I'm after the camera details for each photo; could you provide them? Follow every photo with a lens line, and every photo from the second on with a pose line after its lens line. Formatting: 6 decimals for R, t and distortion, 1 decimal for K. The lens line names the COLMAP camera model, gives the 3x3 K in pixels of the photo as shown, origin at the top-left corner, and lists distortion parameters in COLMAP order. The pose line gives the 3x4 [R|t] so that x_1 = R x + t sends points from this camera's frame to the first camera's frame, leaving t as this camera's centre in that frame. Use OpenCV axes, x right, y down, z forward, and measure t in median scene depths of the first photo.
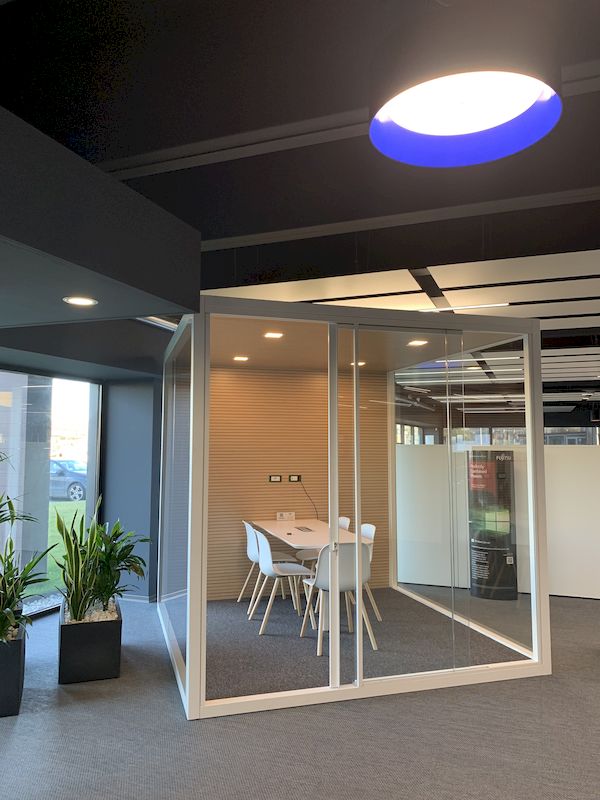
lens RADIAL K [[613.3, 0, 298.5], [0, 613.3, 389.4], [0, 0, 1]] dist [0.065638, -0.003982]
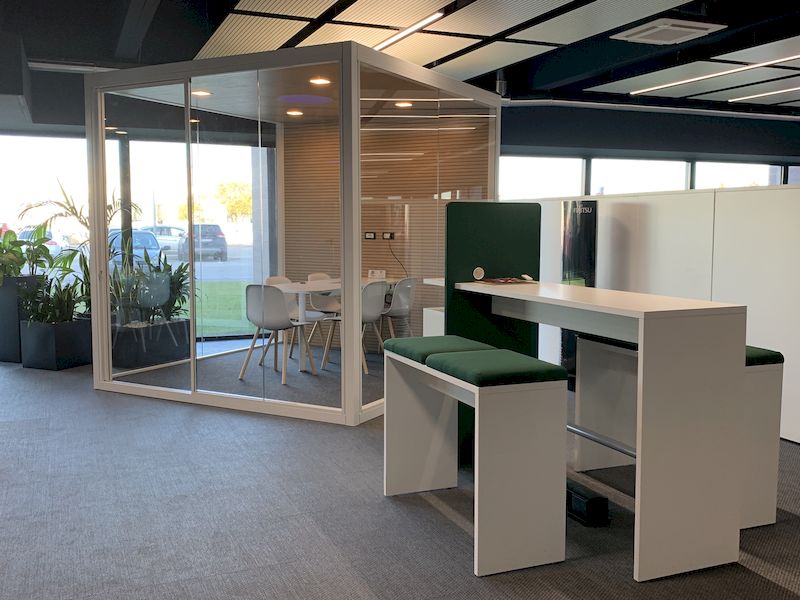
lens RADIAL K [[809.8, 0, 376.9], [0, 809.8, 285.2], [0, 0, 1]] dist [0.095178, -0.005360]
pose [[0.687025, 0.053490, -0.724662, 1.061531], [0.062244, 0.989289, 0.132034, 0.066449], [0.723963, -0.135817, 0.676337, 0.169728]]
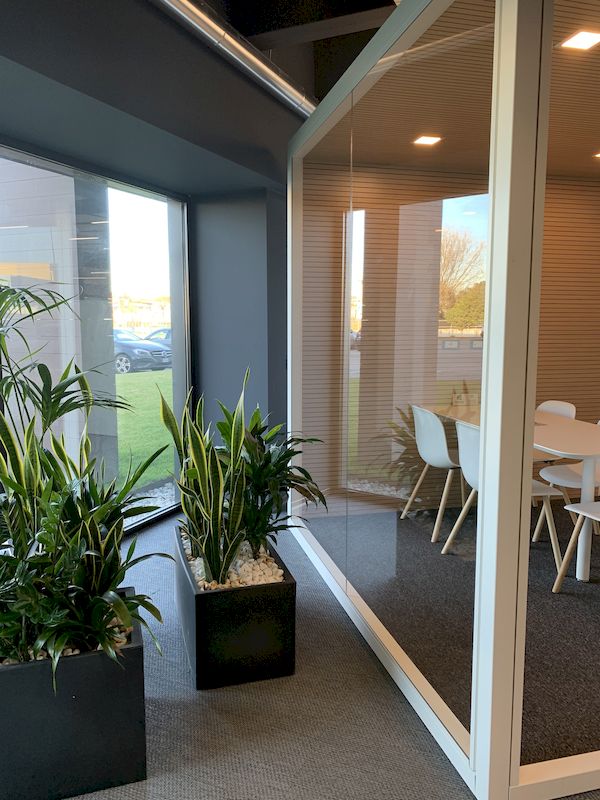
lens RADIAL K [[606.3, 0, 303.1], [0, 606.3, 384.3], [0, 0, 1]] dist [0.188647, -0.427090]
pose [[0.999174, 0.003183, -0.040507, -0.204591], [0.004766, 0.980864, 0.194634, 0.068149], [0.040351, -0.194666, 0.980039, 0.391165]]
